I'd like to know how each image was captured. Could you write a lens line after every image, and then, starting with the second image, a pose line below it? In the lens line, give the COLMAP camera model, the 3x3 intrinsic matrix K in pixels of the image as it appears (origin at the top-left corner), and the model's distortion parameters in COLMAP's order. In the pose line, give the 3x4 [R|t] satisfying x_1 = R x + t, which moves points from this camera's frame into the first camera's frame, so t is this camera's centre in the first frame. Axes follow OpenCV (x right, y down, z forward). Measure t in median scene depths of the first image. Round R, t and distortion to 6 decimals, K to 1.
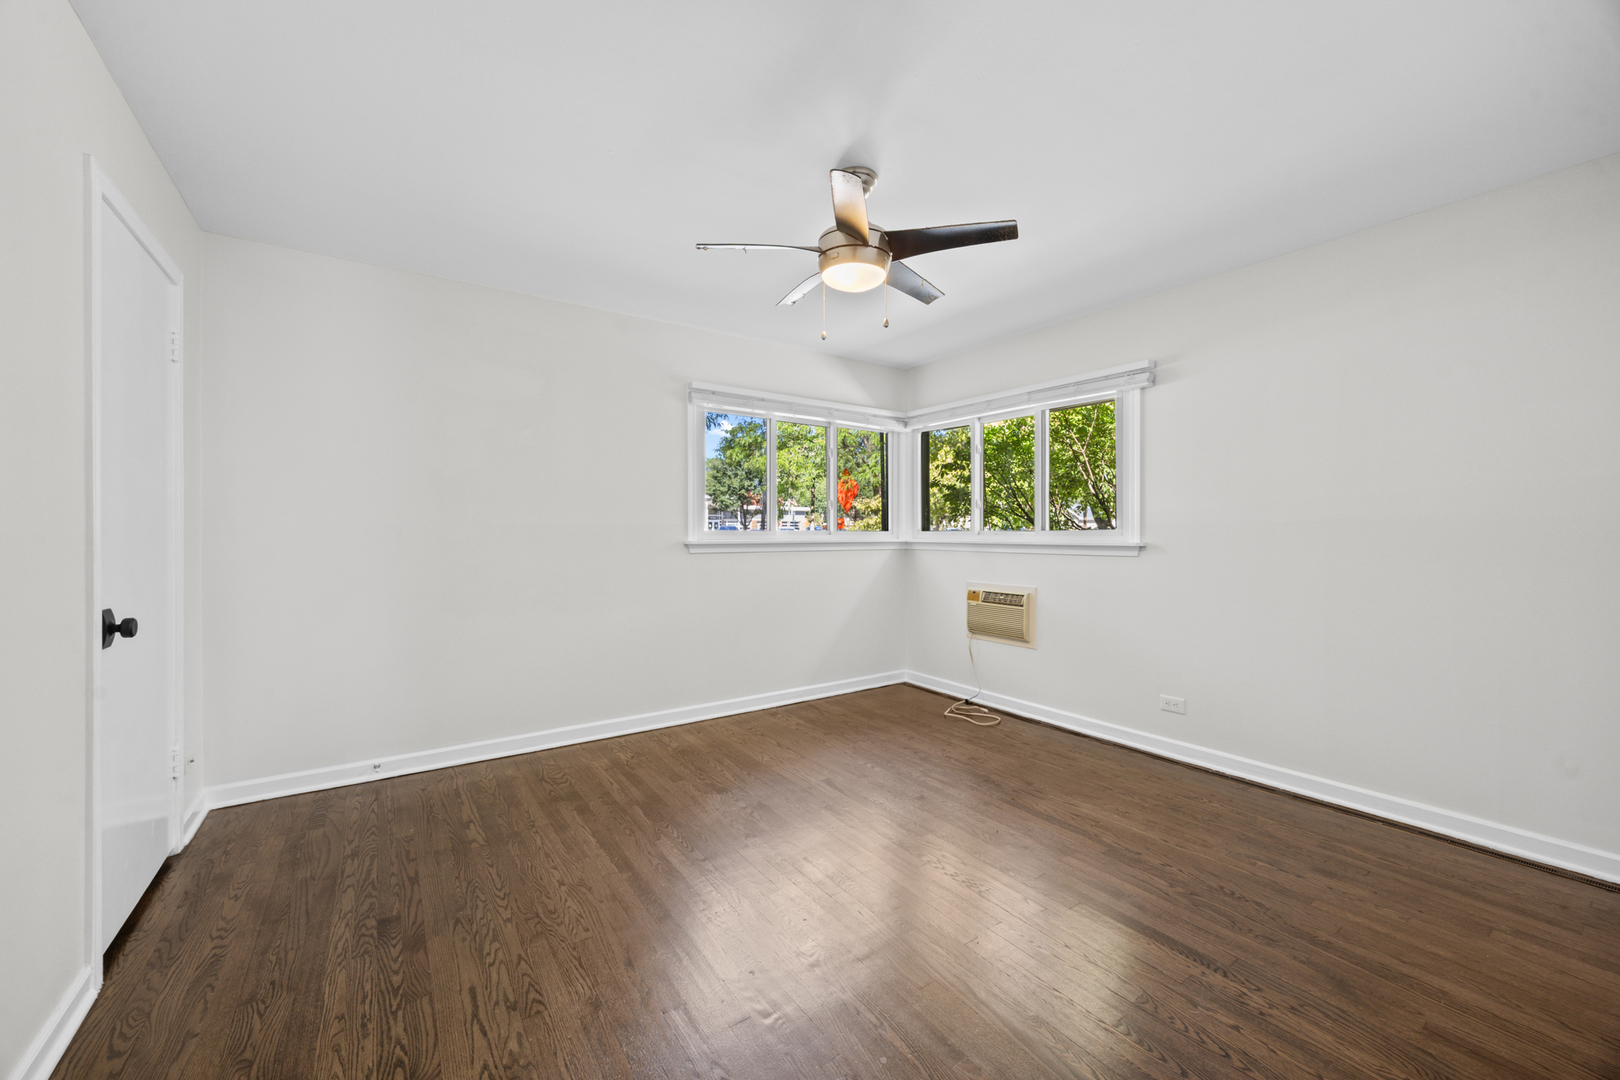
lens RADIAL K [[637.9, 0, 808.5], [0, 637.9, 530.6], [0, 0, 1]] dist [-0.000749, -0.000126]
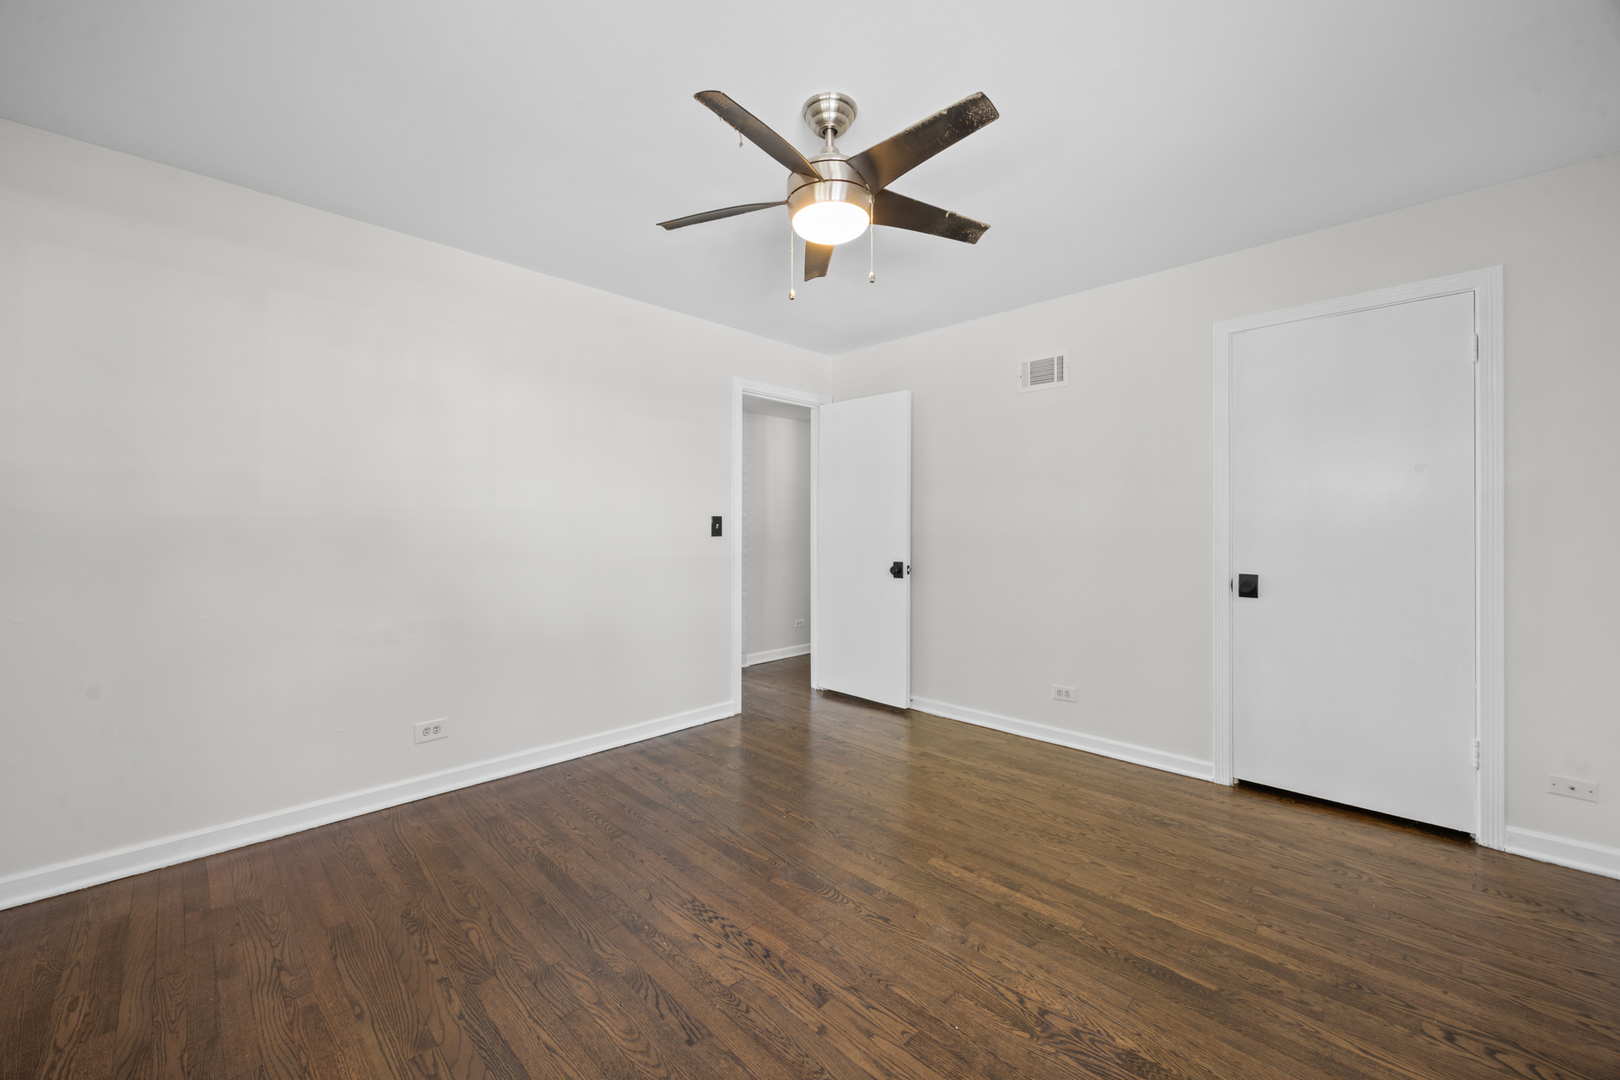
lens RADIAL K [[637.9, 0, 808.5], [0, 637.9, 530.6], [0, 0, 1]] dist [-0.000749, -0.000126]
pose [[-0.983238, 0.000578, -0.182327, 0.260447], [-0.000047, 0.999994, 0.003424, 0.001764], [0.182328, 0.003375, -0.983232, 1.885622]]
